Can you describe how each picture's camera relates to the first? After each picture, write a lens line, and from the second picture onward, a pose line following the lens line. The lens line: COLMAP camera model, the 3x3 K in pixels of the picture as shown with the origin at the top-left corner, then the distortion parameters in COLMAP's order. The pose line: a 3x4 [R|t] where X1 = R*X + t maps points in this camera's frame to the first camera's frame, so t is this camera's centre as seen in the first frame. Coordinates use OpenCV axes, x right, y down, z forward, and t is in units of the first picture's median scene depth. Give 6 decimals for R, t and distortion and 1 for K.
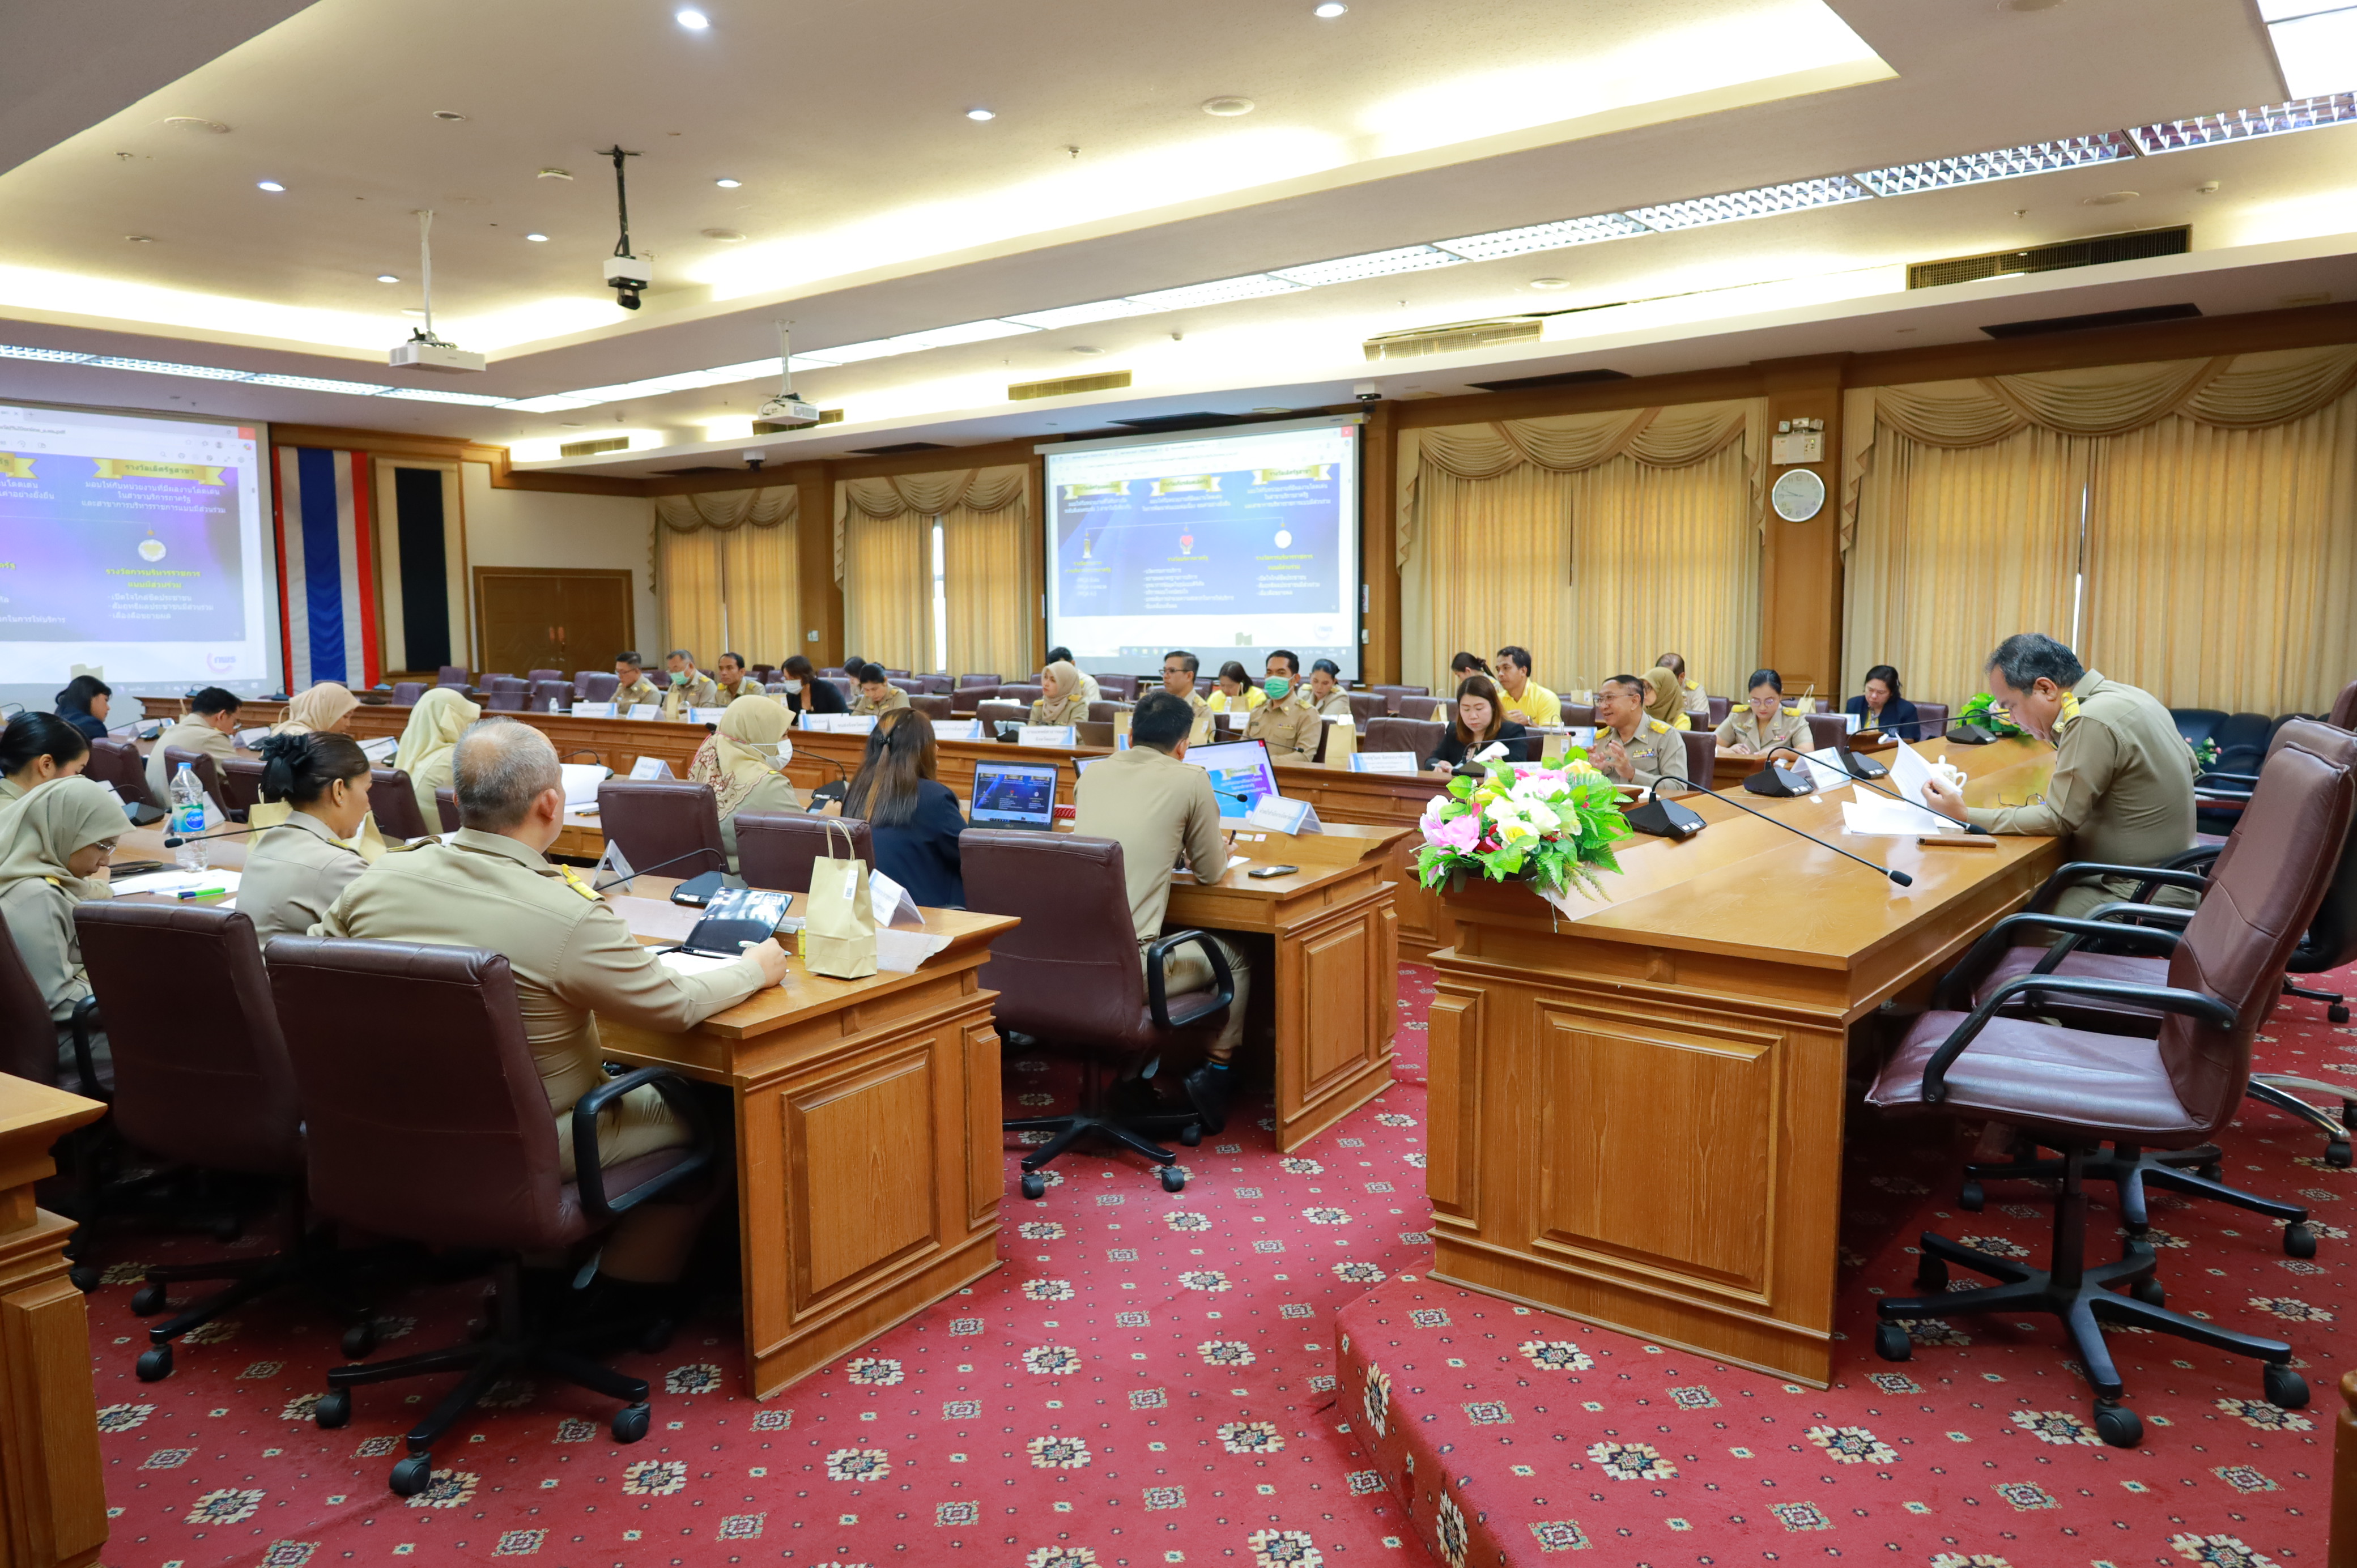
lens RADIAL K [[1629.8, 0, 1178.5], [0, 1629.8, 784.0], [0, 0, 1]] dist [0.020800, -0.000348]
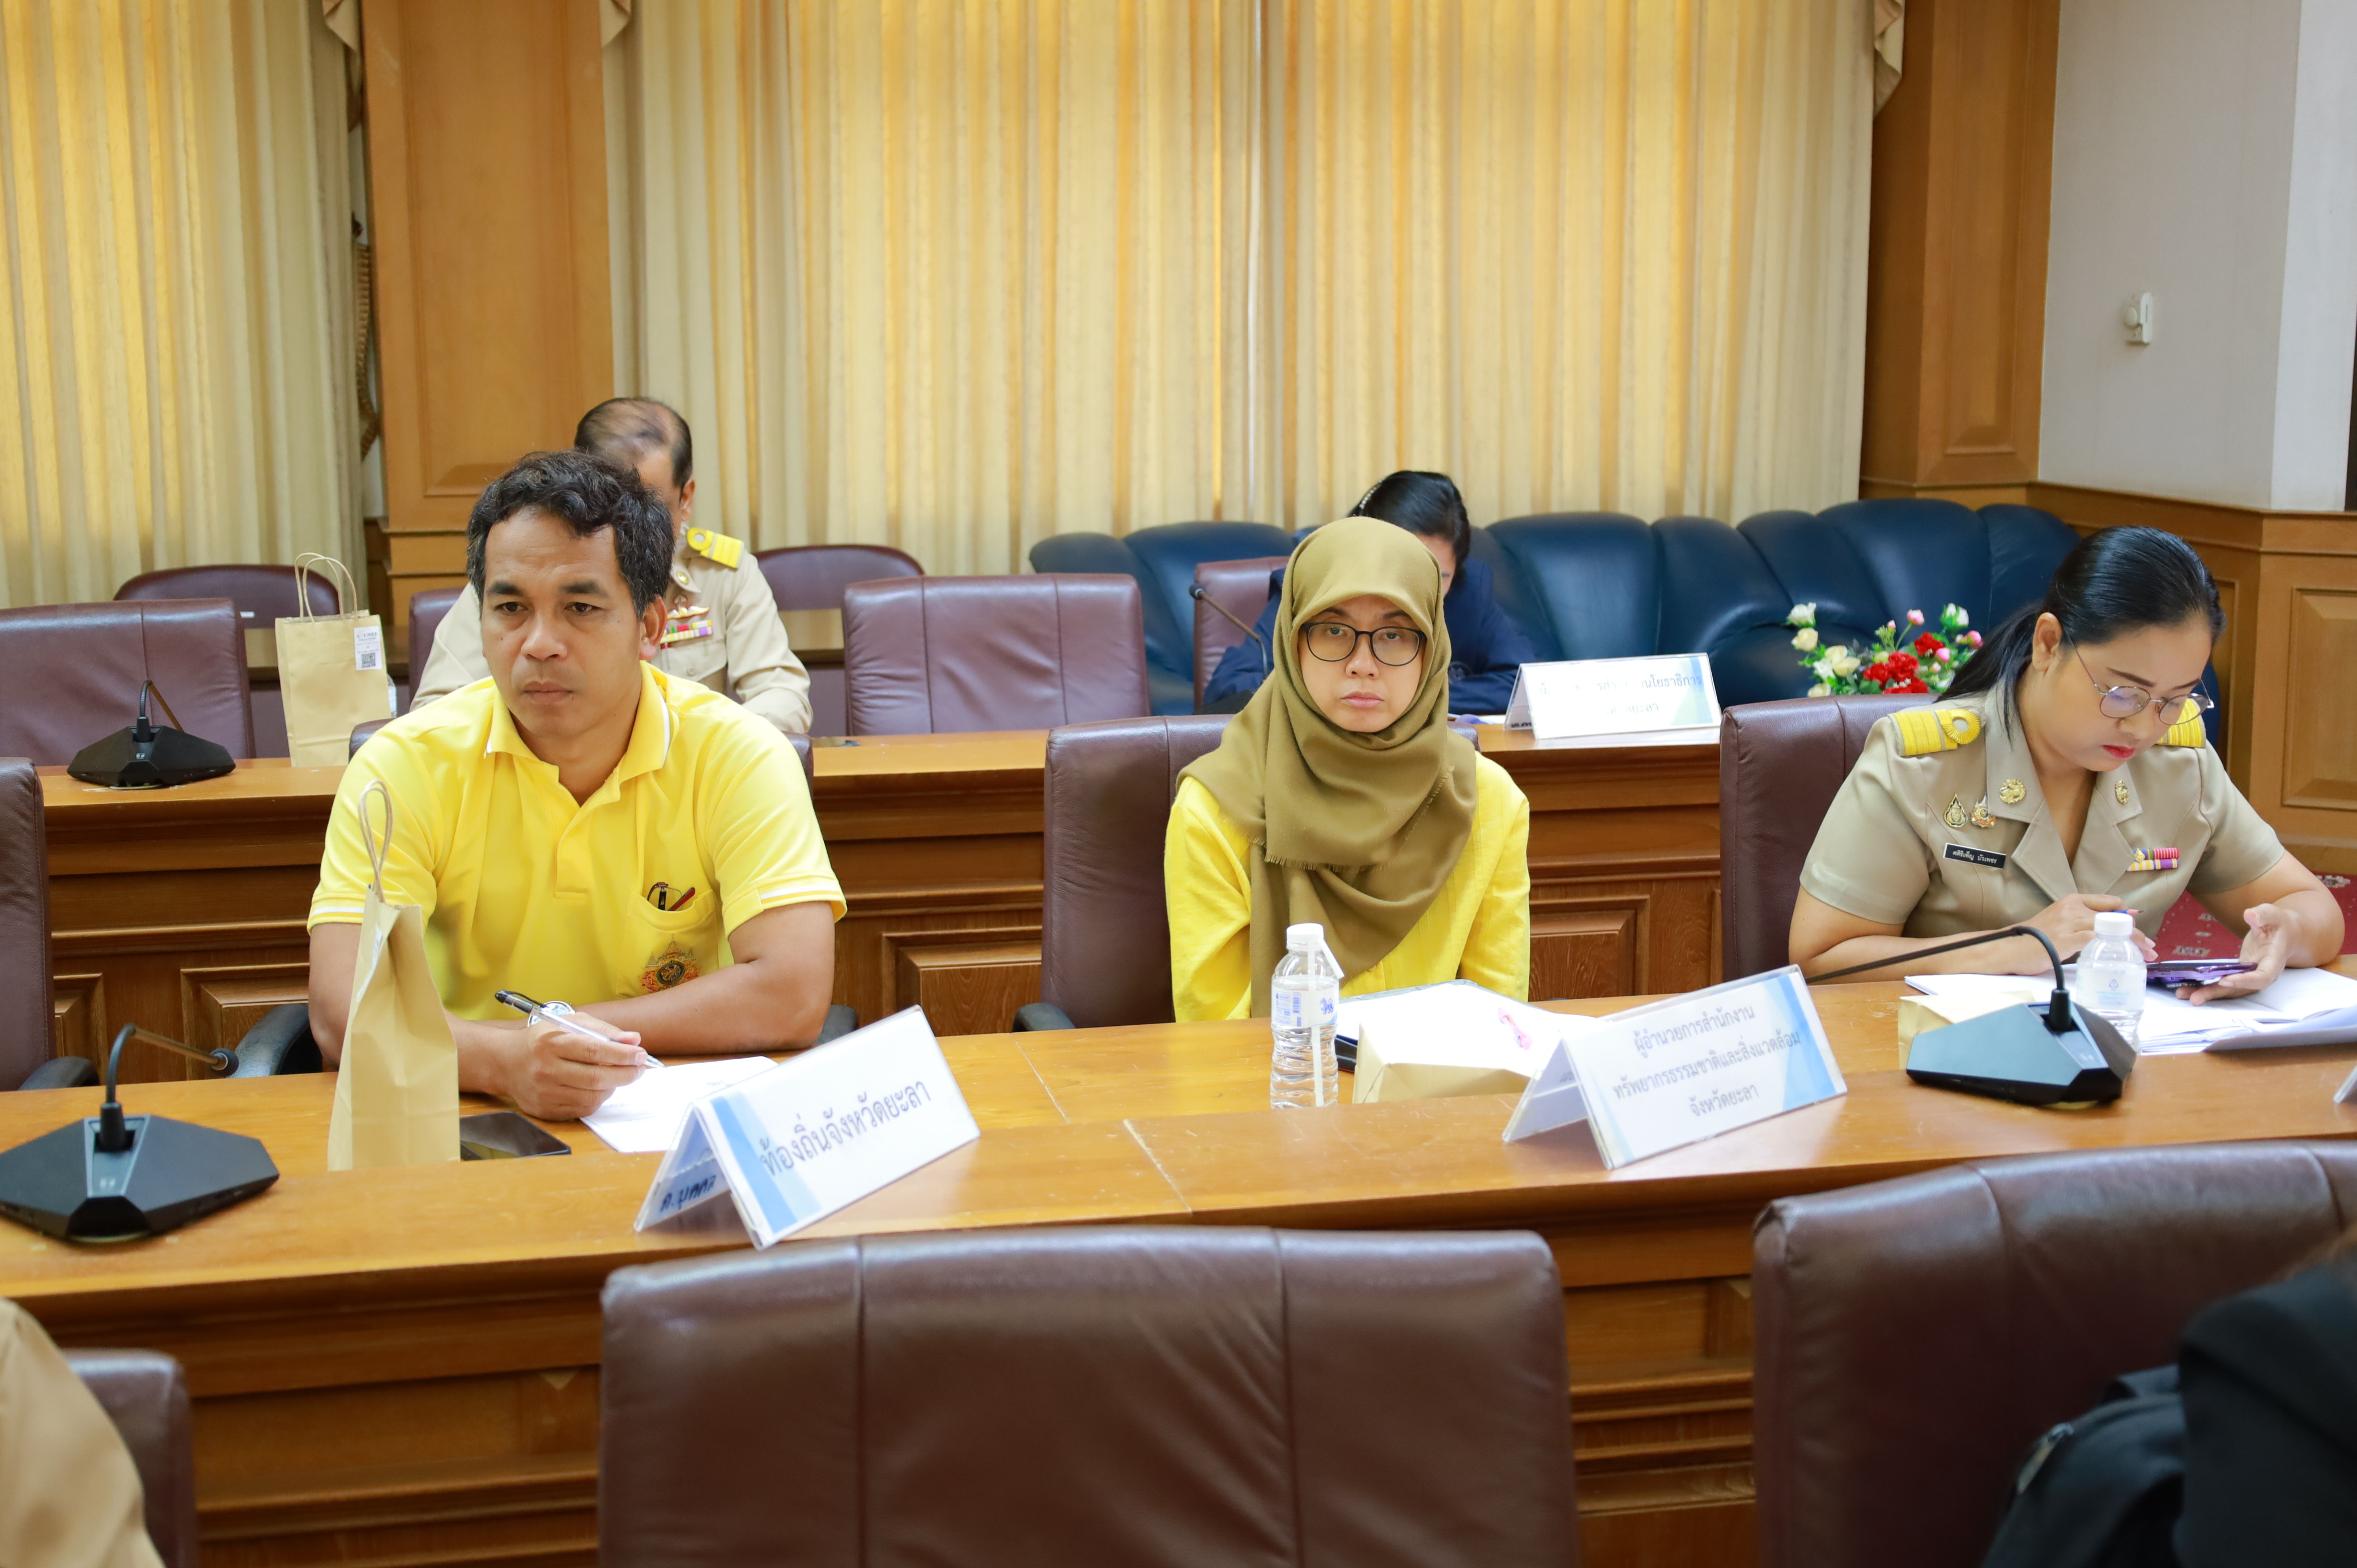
lens RADIAL K [[2953.6, 0, 1193.9], [0, 2953.6, 787.9], [0, 0, 1]] dist [0.011191, 0.017983]
pose [[0.544197, -0.144615, 0.826399, -0.005164], [0.087270, 0.989446, 0.115679, -0.050352], [-0.834406, 0.009167, 0.551074, 0.509245]]
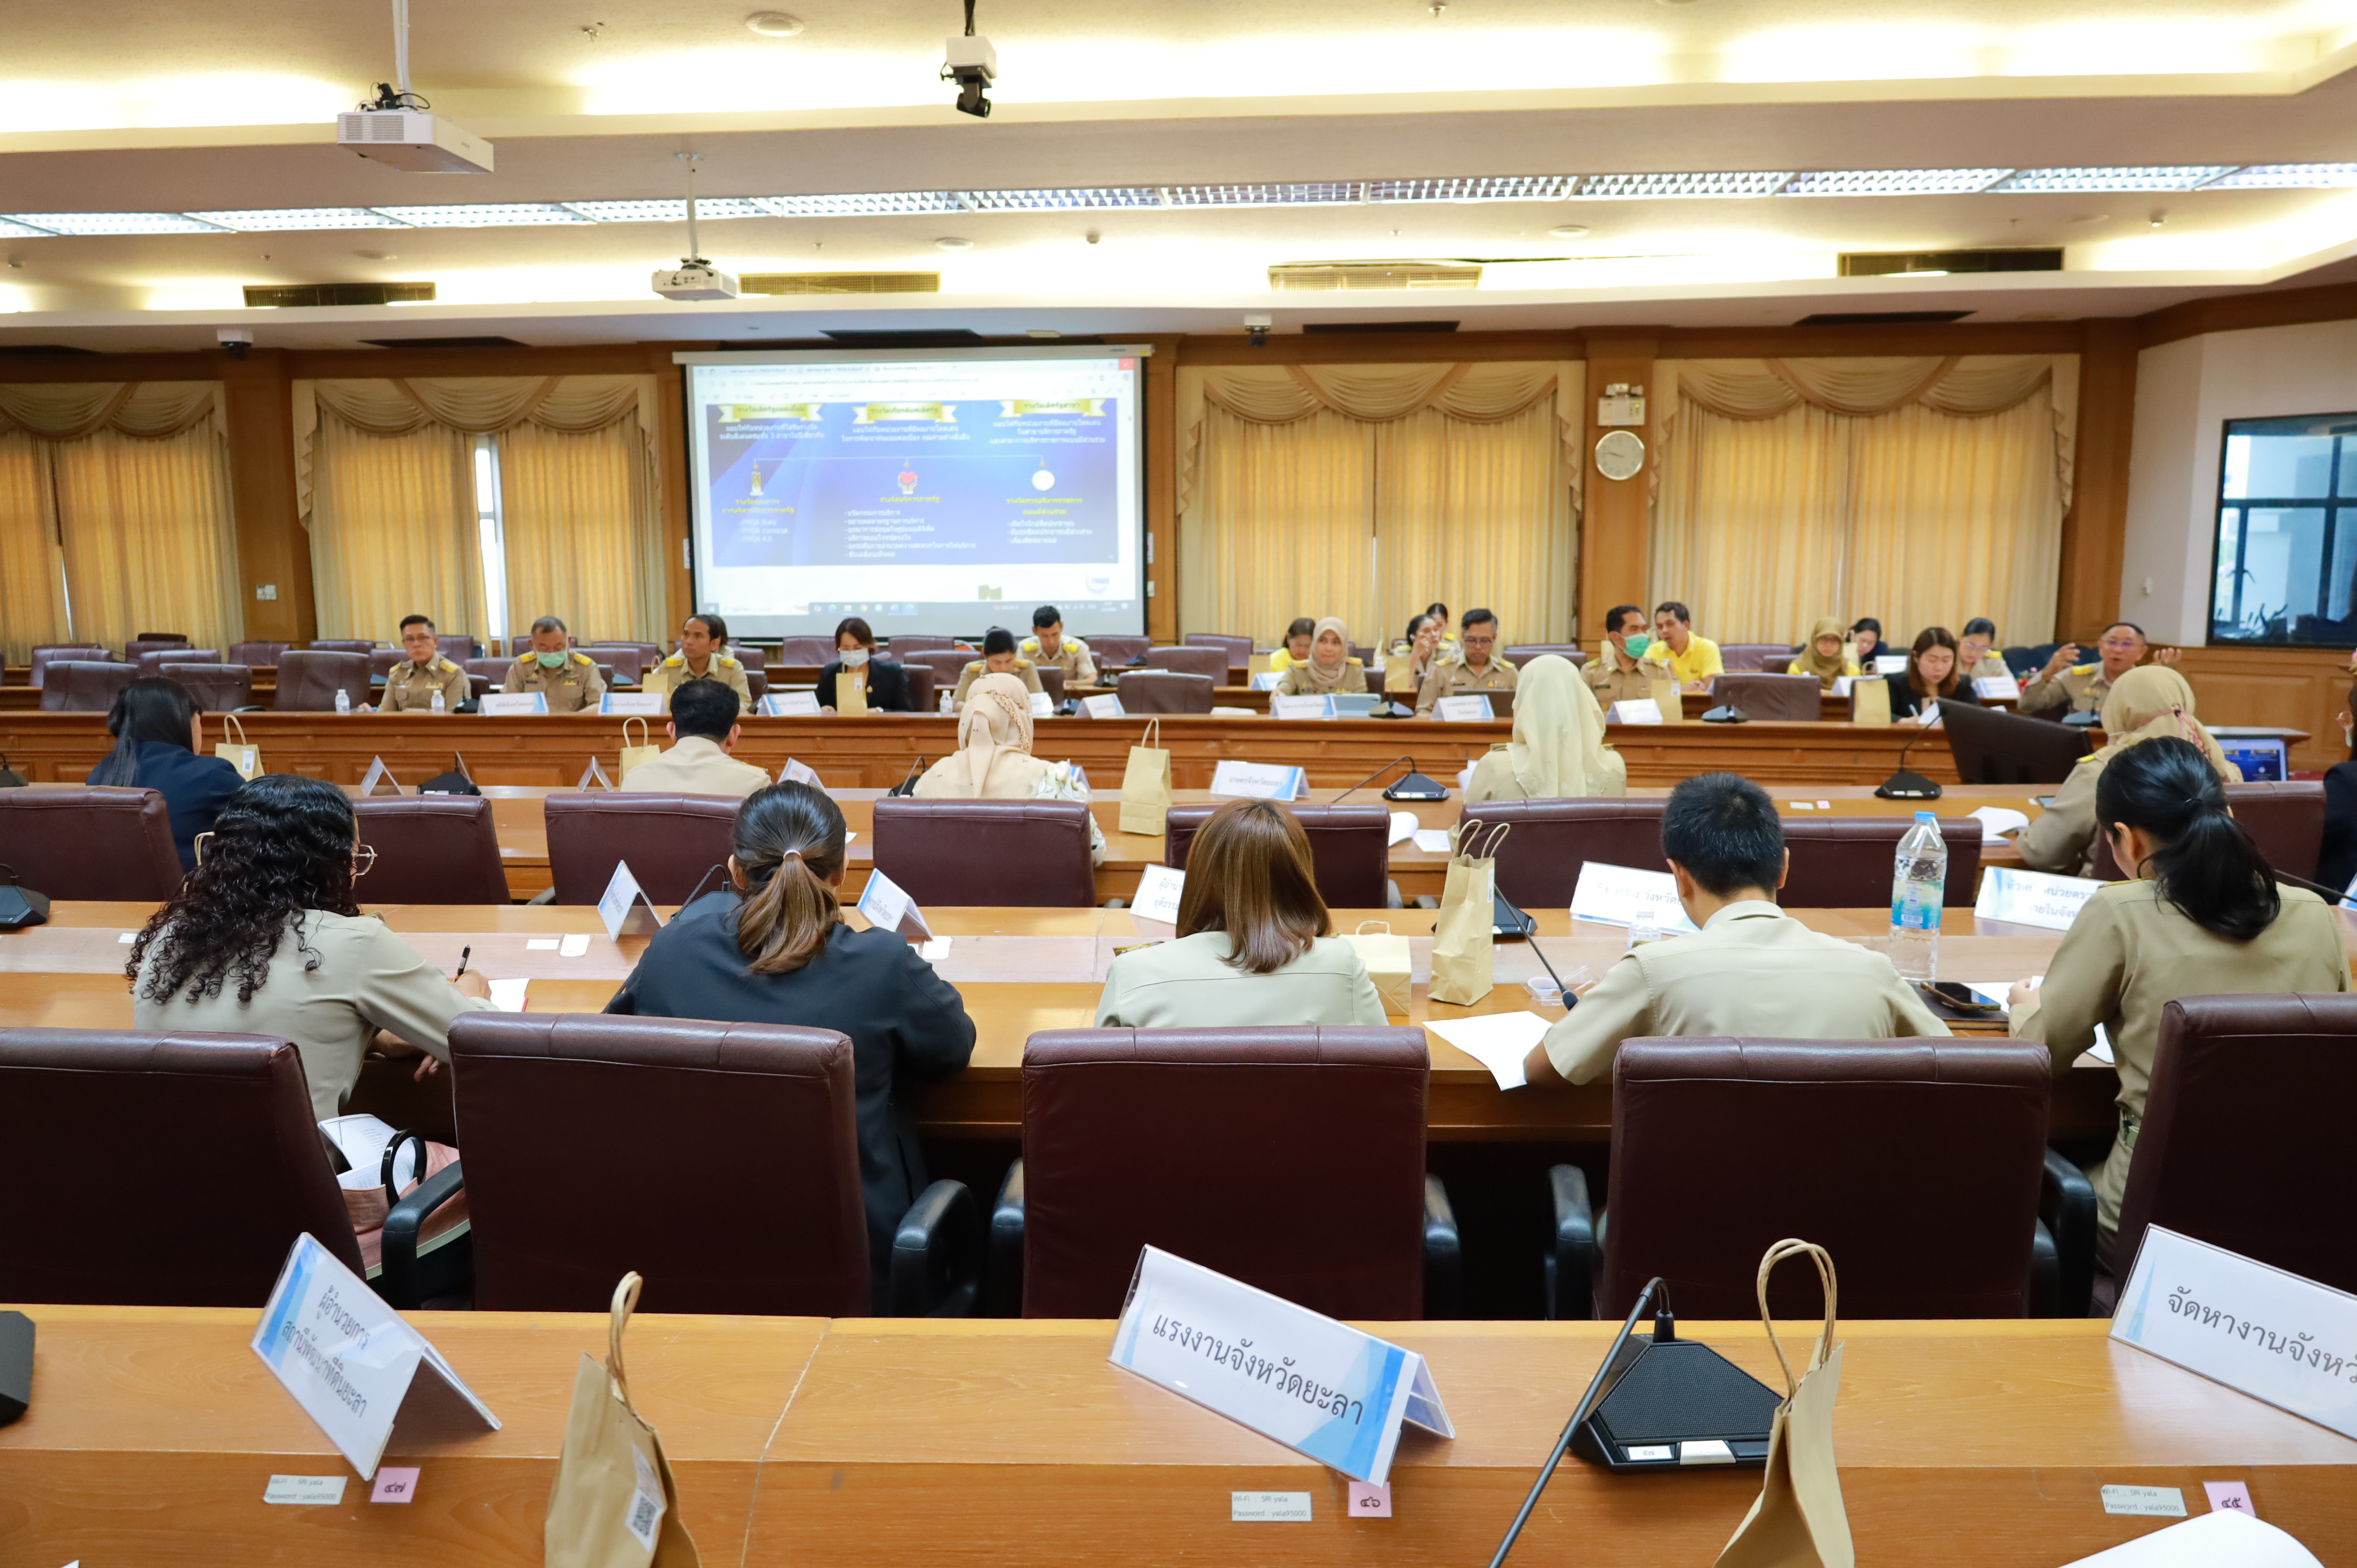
lens RADIAL K [[1612.5, 0, 1187.9], [0, 1612.5, 785.2], [0, 0, 1]] dist [0.009370, -0.002407]
pose [[0.828226, -0.073202, 0.555593, -0.387399], [0.055966, 0.997280, 0.047967, -0.022014], [-0.557592, -0.008633, 0.830070, 0.227579]]
